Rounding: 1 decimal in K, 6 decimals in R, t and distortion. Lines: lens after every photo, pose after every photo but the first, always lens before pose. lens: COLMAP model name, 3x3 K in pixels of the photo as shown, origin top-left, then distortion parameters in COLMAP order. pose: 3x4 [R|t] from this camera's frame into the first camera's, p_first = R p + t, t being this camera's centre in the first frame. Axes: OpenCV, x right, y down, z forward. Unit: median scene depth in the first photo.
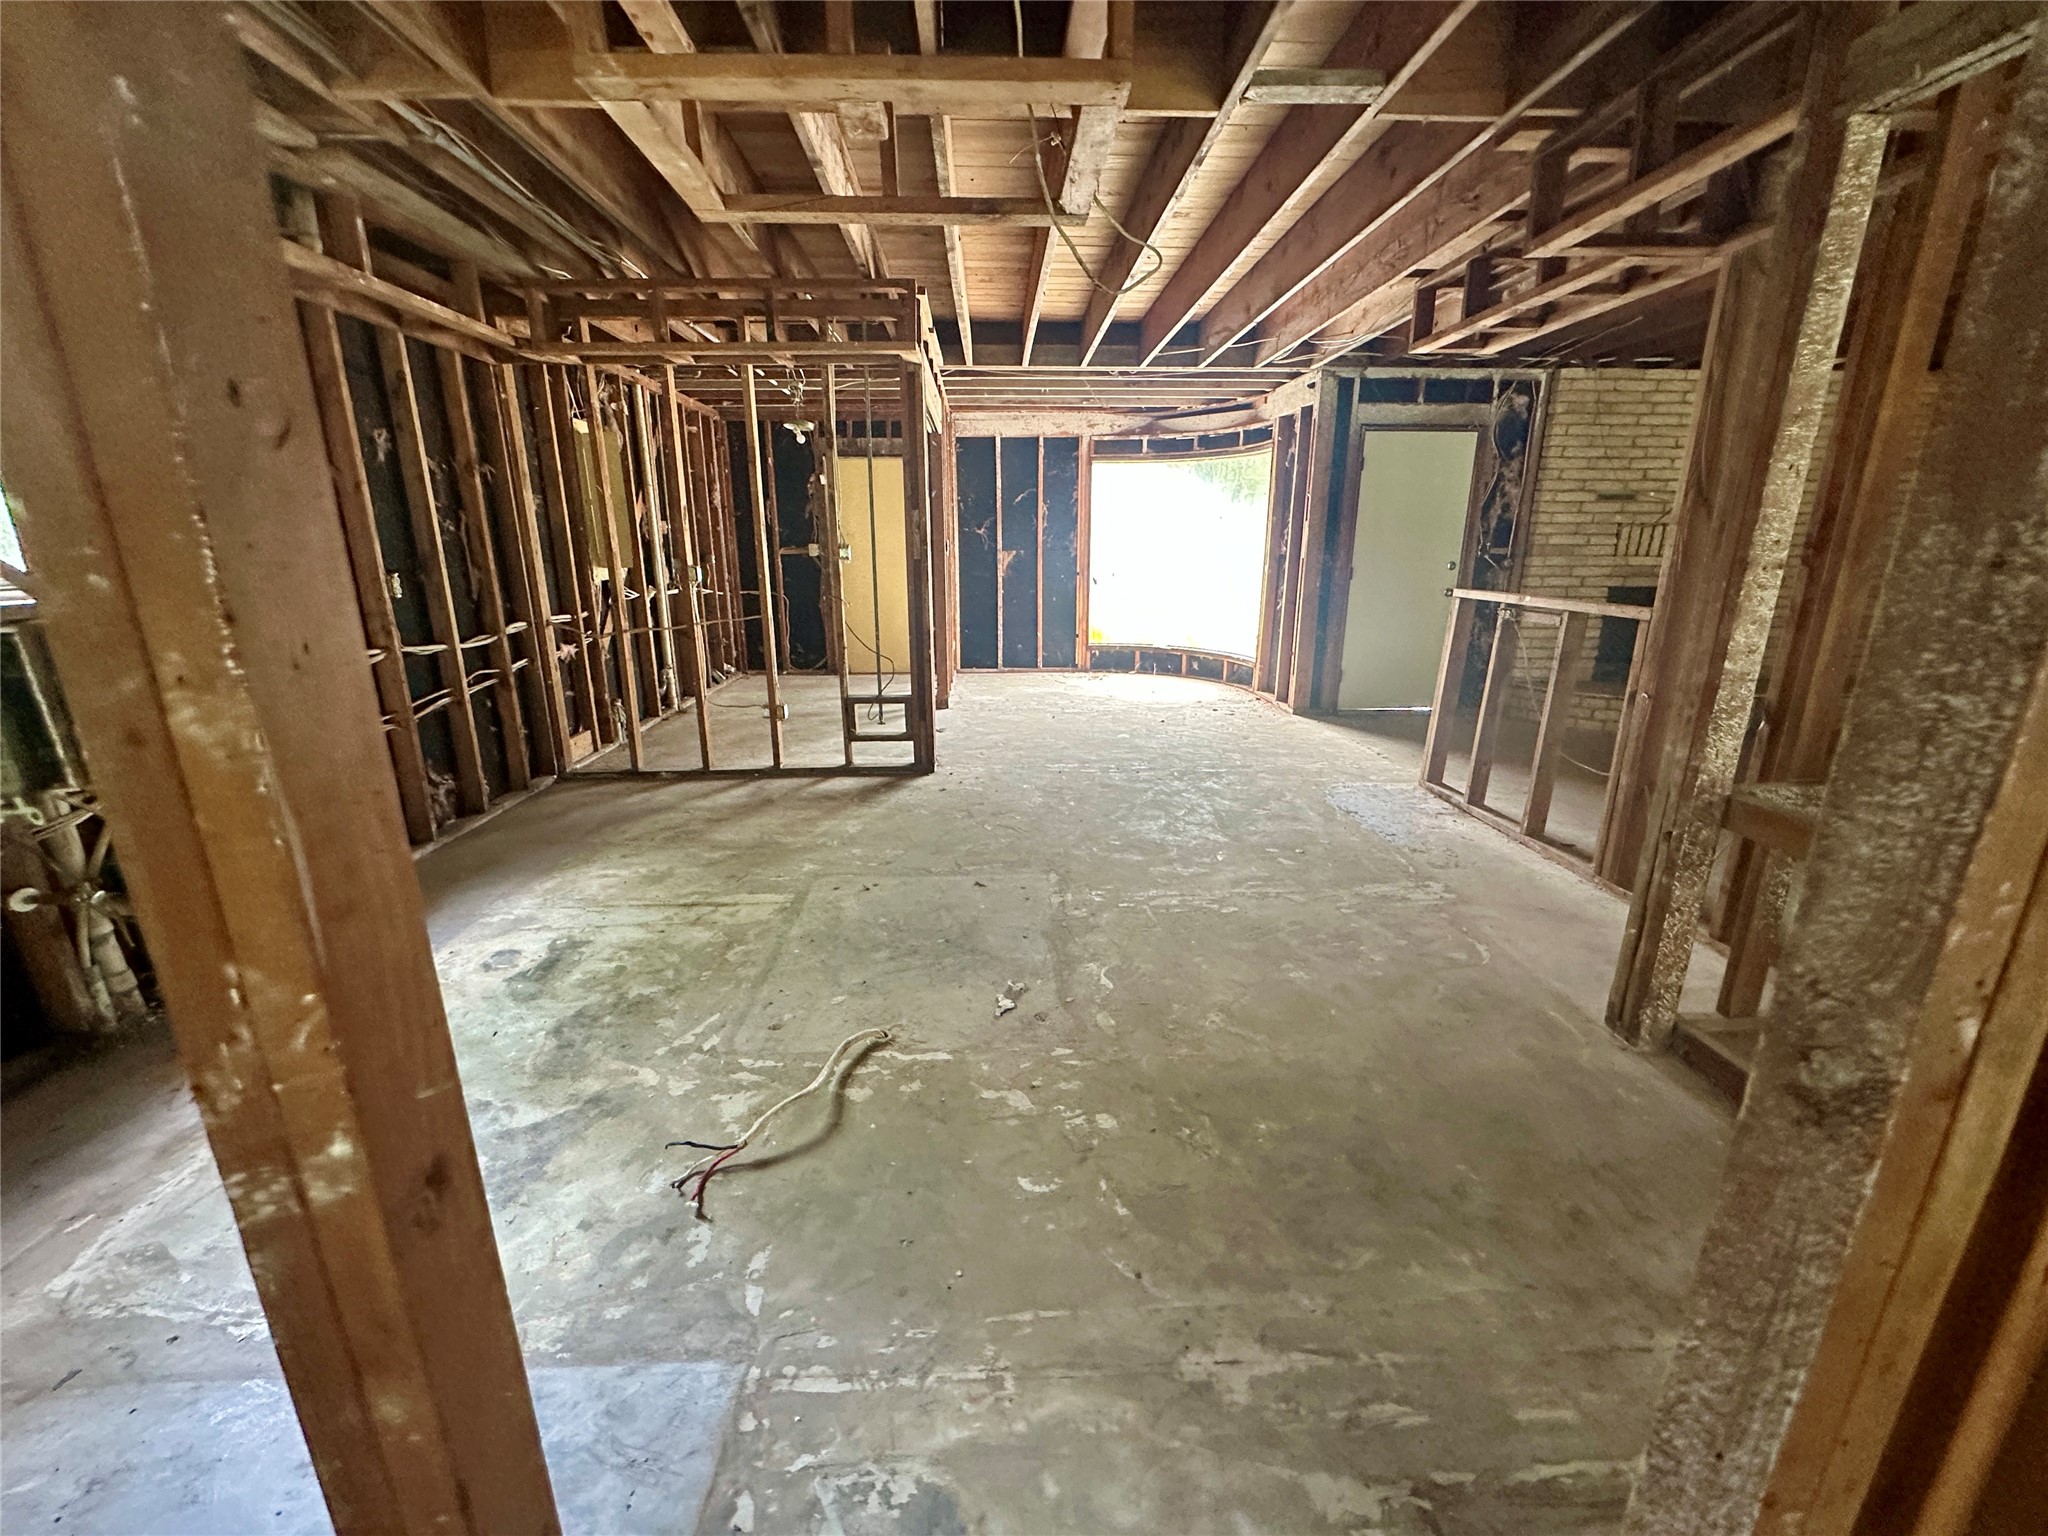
lens RADIAL K [[826.5, 0, 1024.0], [0, 826.5, 768.0], [0, 0, 1]] dist [-0.003426, -0.000518]
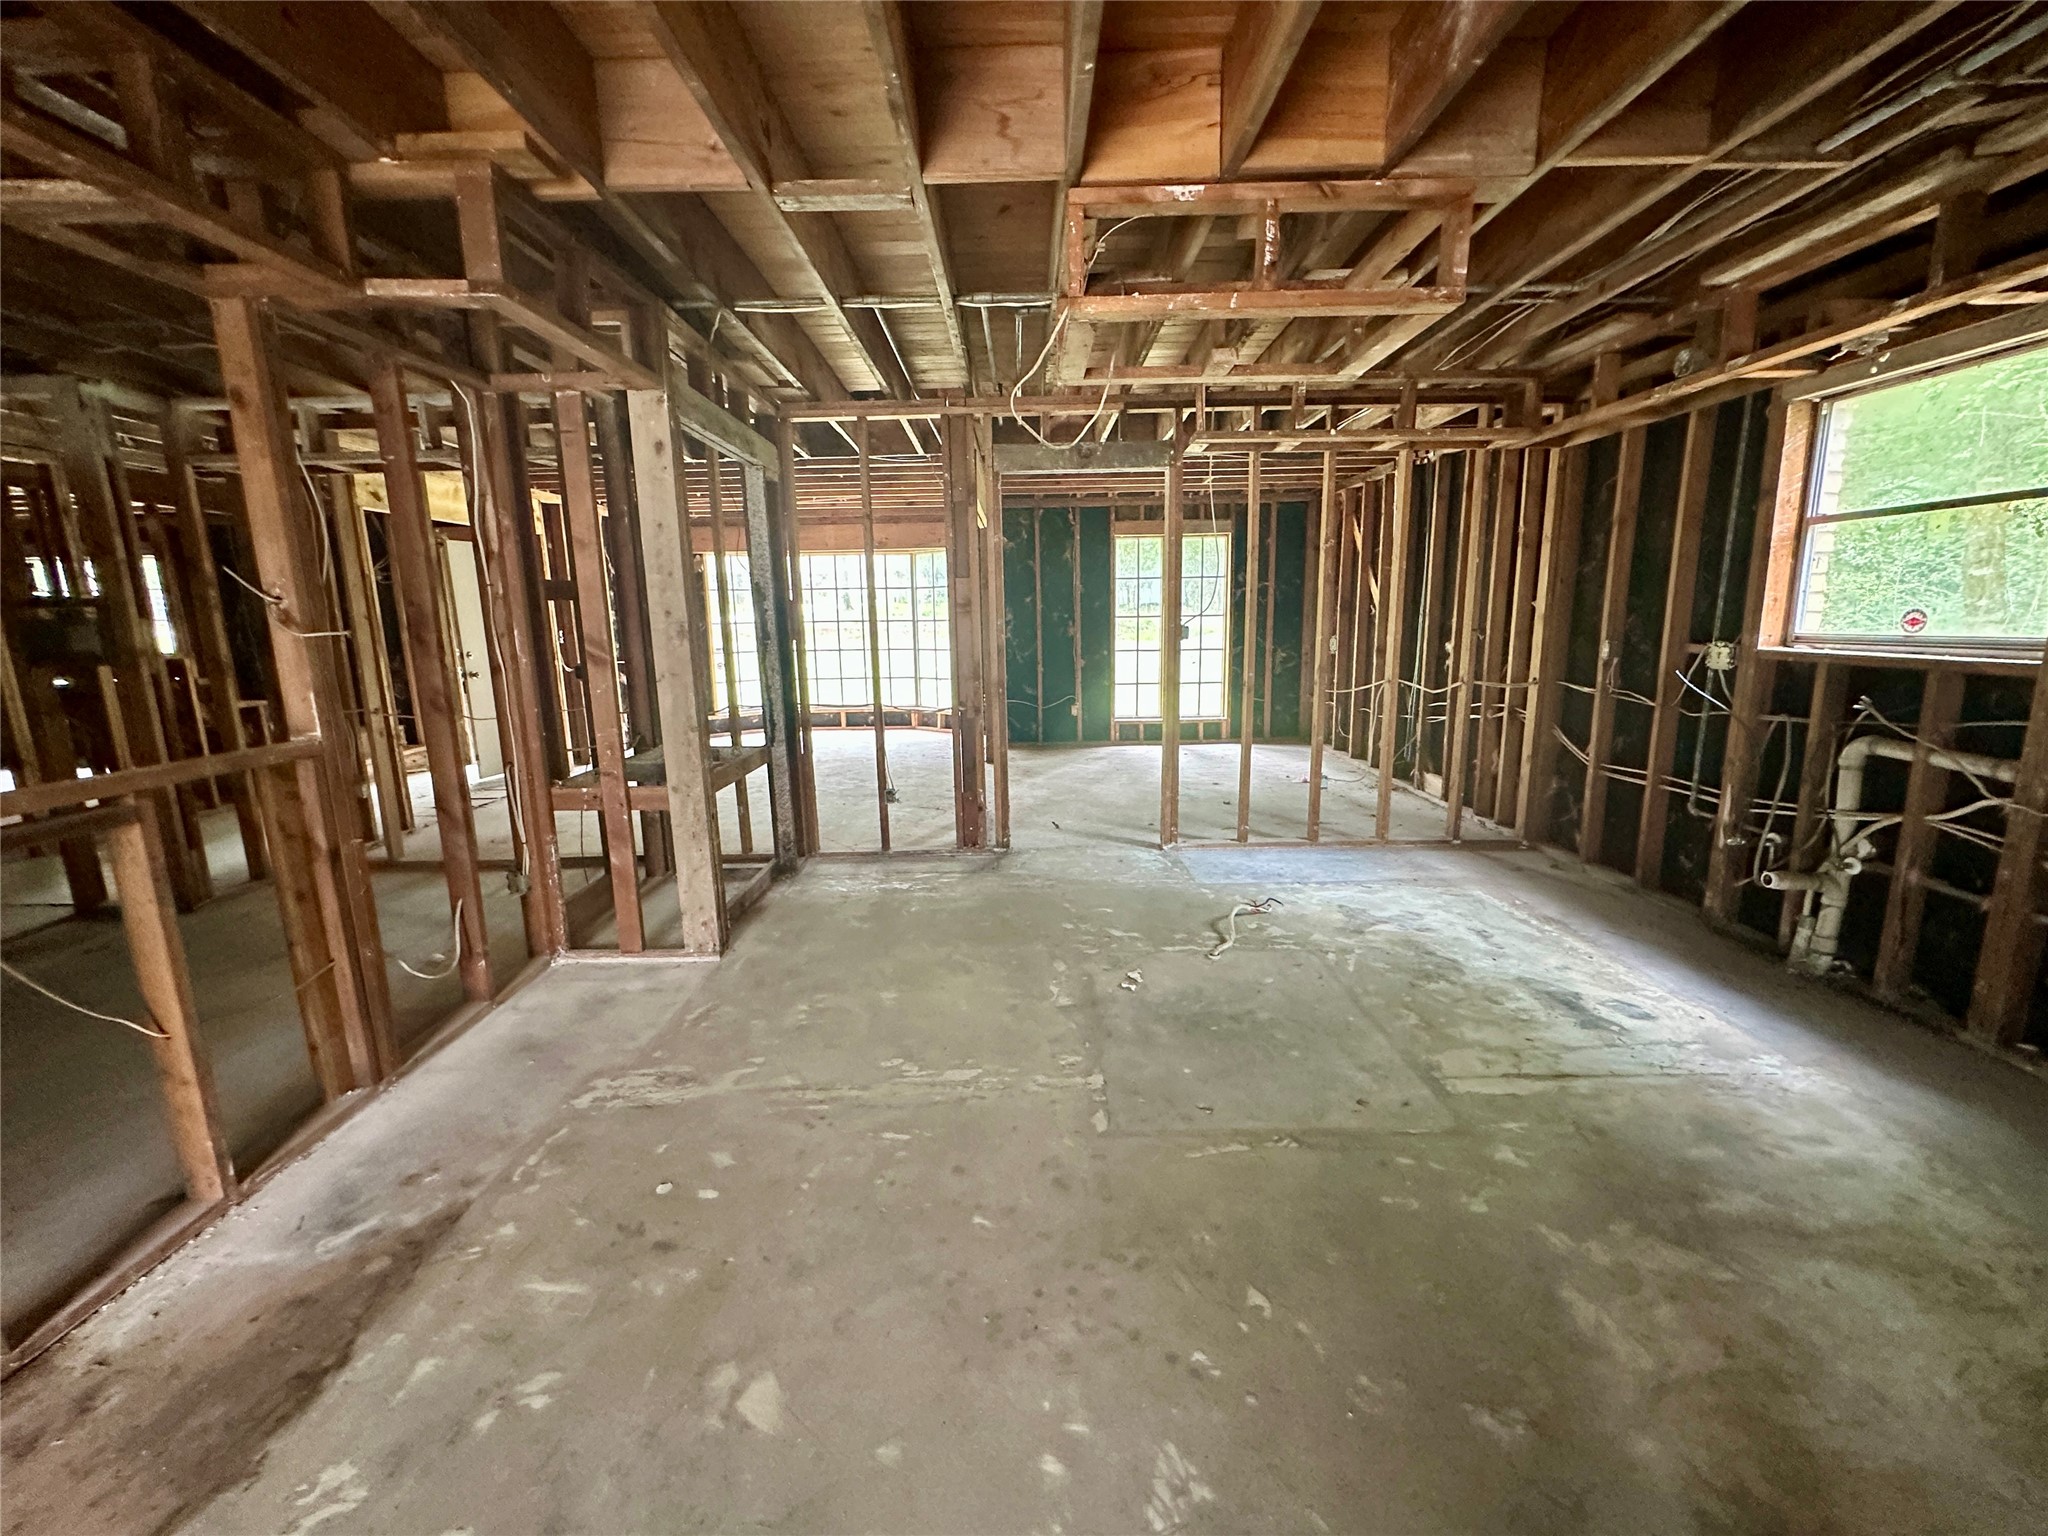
lens RADIAL K [[826.5, 0, 1024.0], [0, 826.5, 768.0], [0, 0, 1]] dist [-0.003426, -0.000518]
pose [[-0.998715, 0.016077, 0.048058, 0.076453], [0.035611, 0.897373, 0.439834, -0.534996], [-0.036055, 0.440980, -0.896792, 1.854703]]
